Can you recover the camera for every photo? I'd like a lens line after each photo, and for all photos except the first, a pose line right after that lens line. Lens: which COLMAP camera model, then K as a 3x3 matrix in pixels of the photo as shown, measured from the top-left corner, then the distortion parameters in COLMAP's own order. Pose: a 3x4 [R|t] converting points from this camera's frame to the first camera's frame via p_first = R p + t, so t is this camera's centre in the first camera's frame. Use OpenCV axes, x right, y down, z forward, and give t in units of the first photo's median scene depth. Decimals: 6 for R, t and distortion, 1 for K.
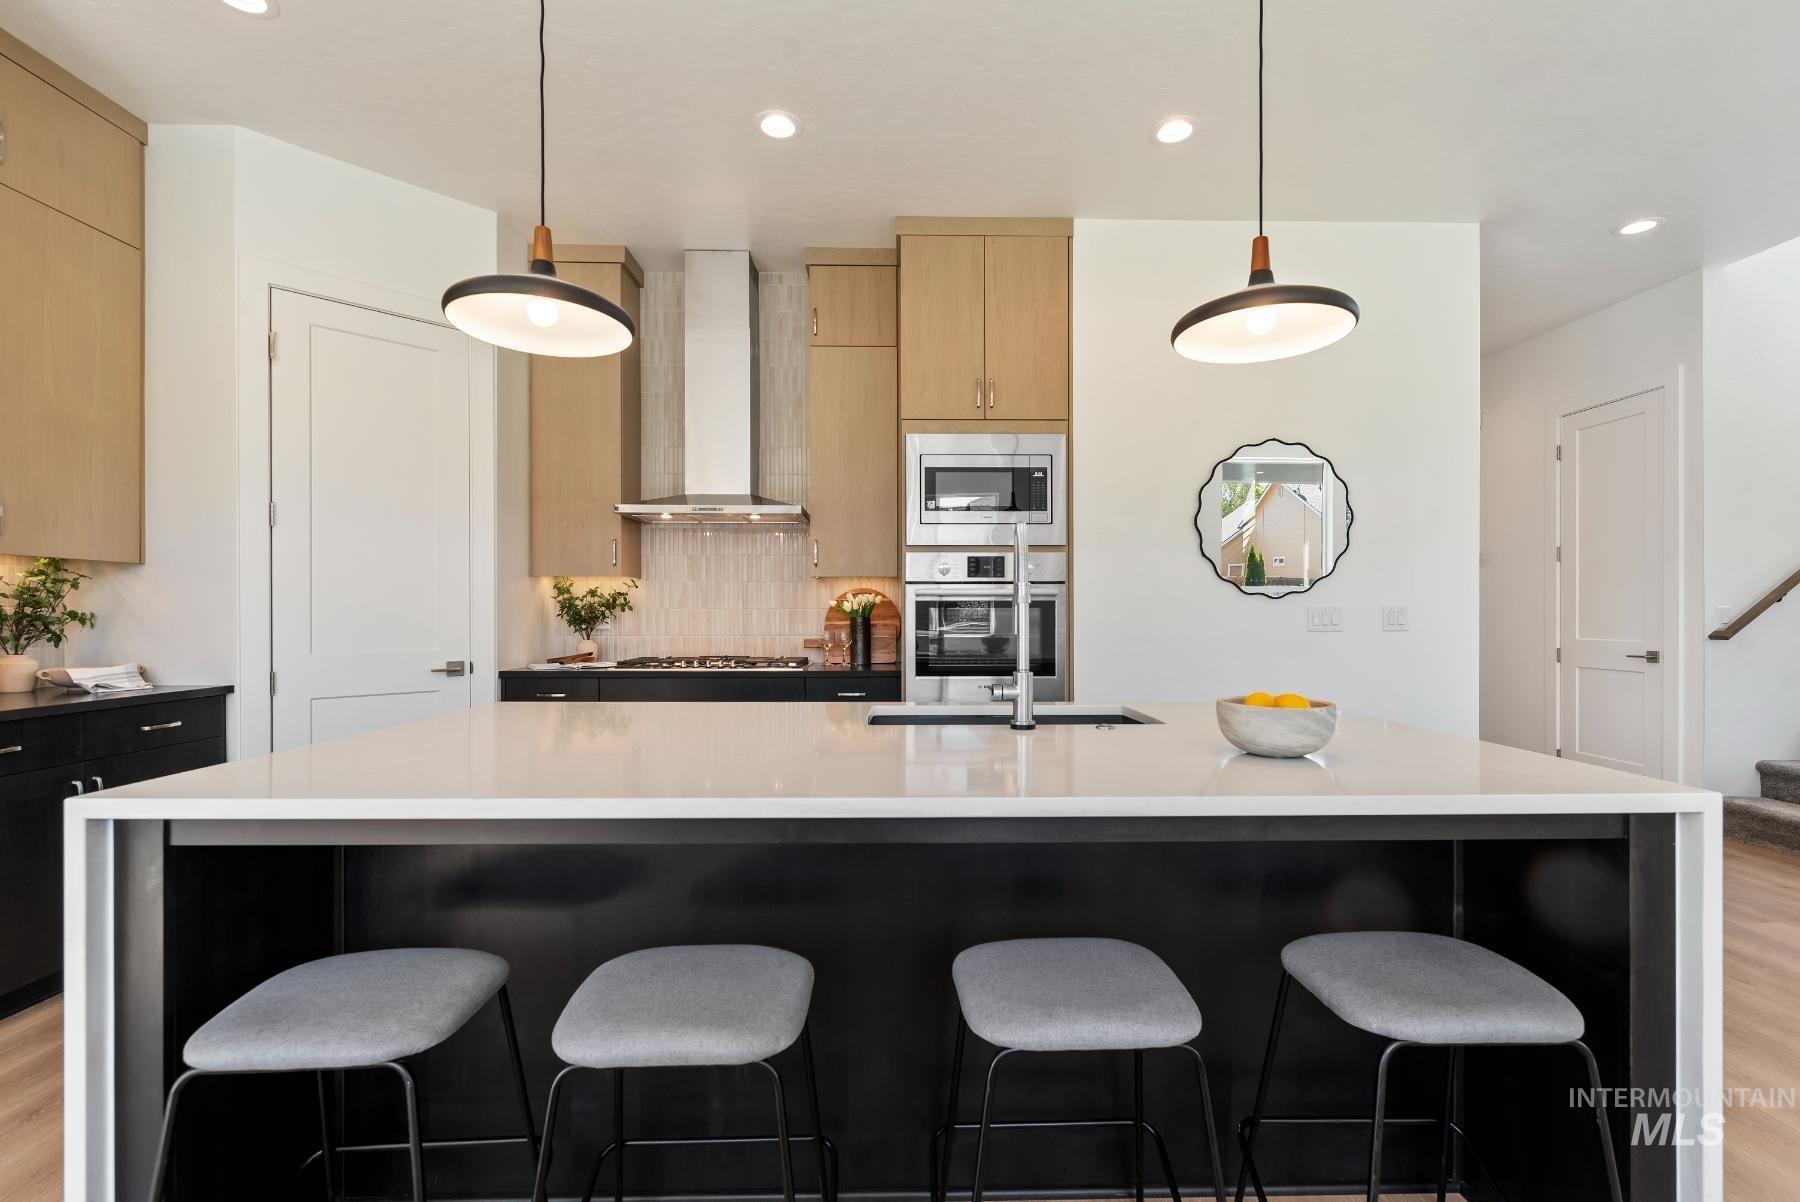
lens RADIAL K [[813.9, 0, 901.6], [0, 813.9, 597.2], [0, 0, 1]] dist [-0.001152, 0.000418]
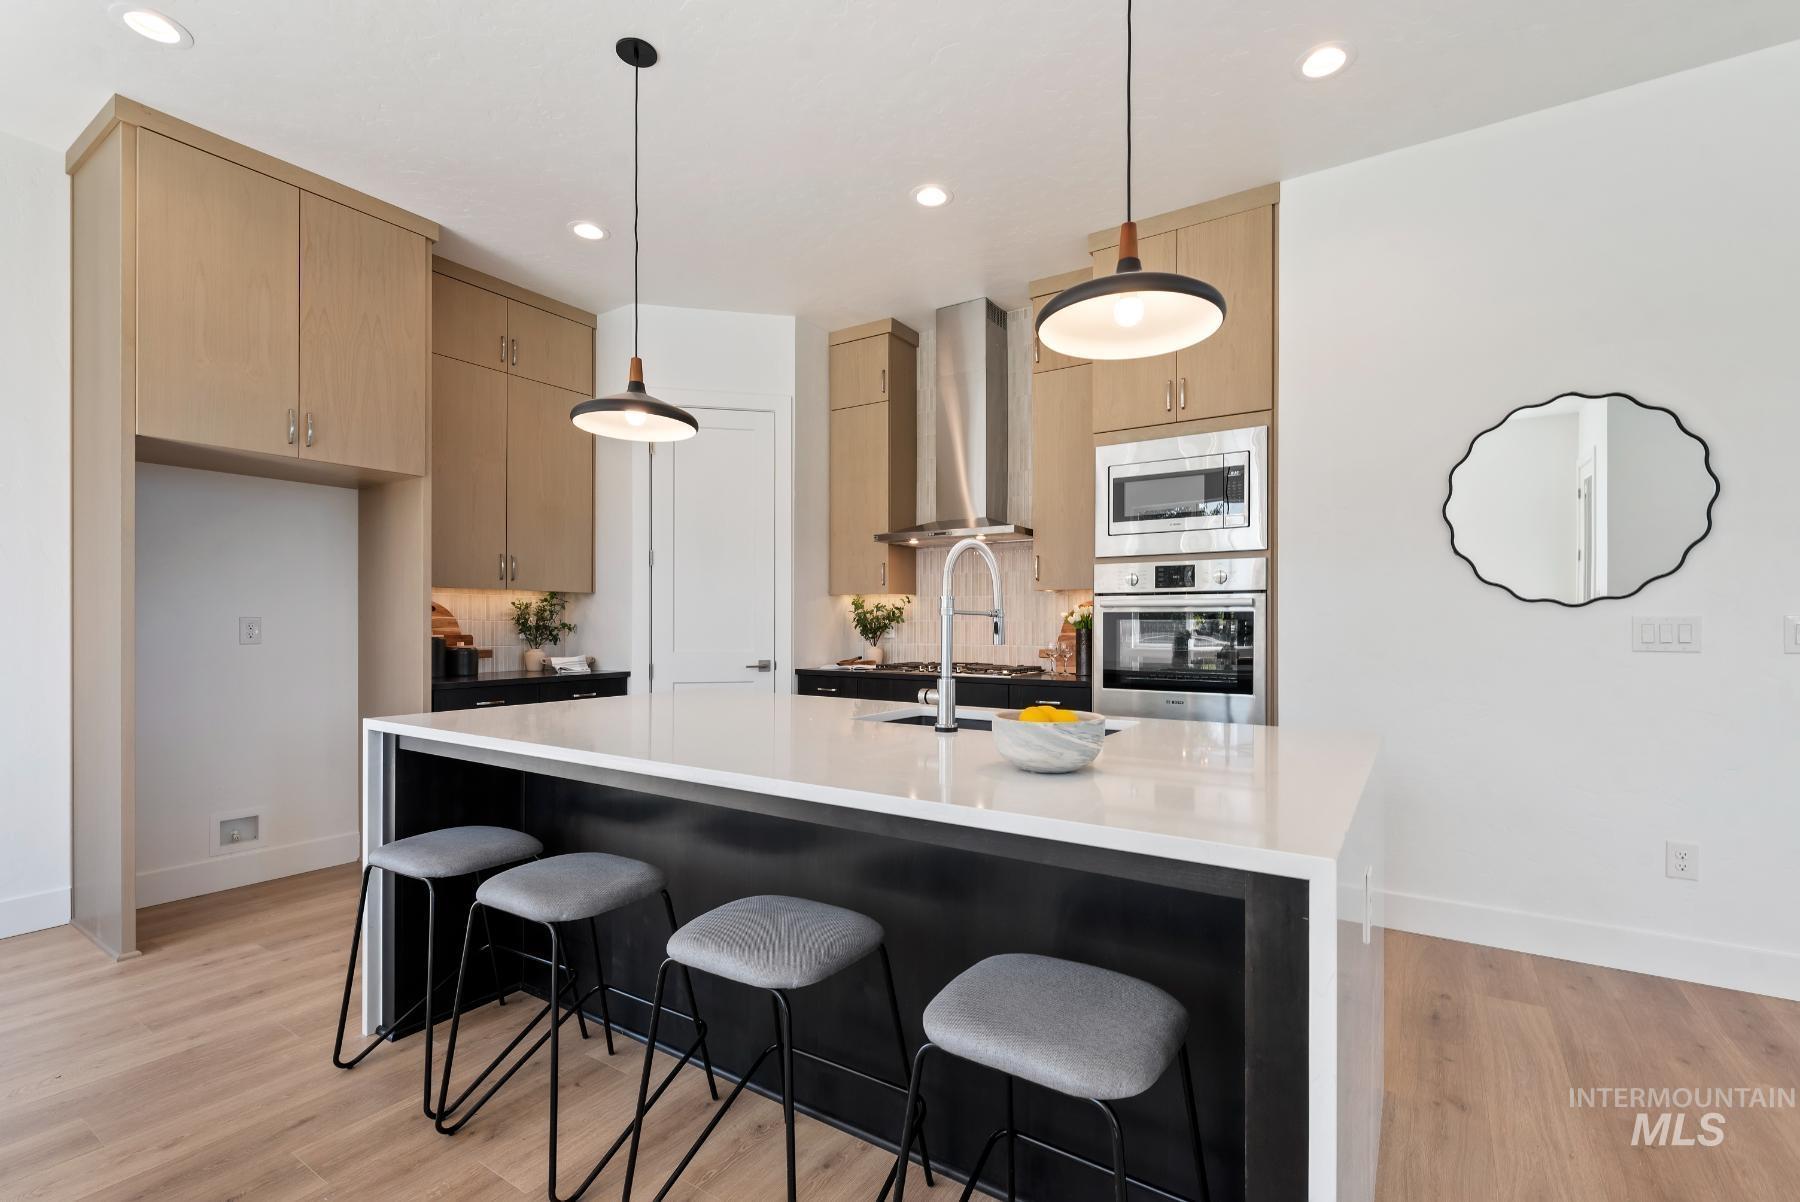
lens RADIAL K [[797.6, 0, 900.0], [0, 797.6, 601.0], [0, 0, 1]] dist [0.001321, -0.000040]
pose [[0.825007, -0.015403, -0.564913, 0.363422], [0.009642, 0.999867, -0.013180, 0.000846], [0.565041, 0.005427, 0.825045, 0.046446]]
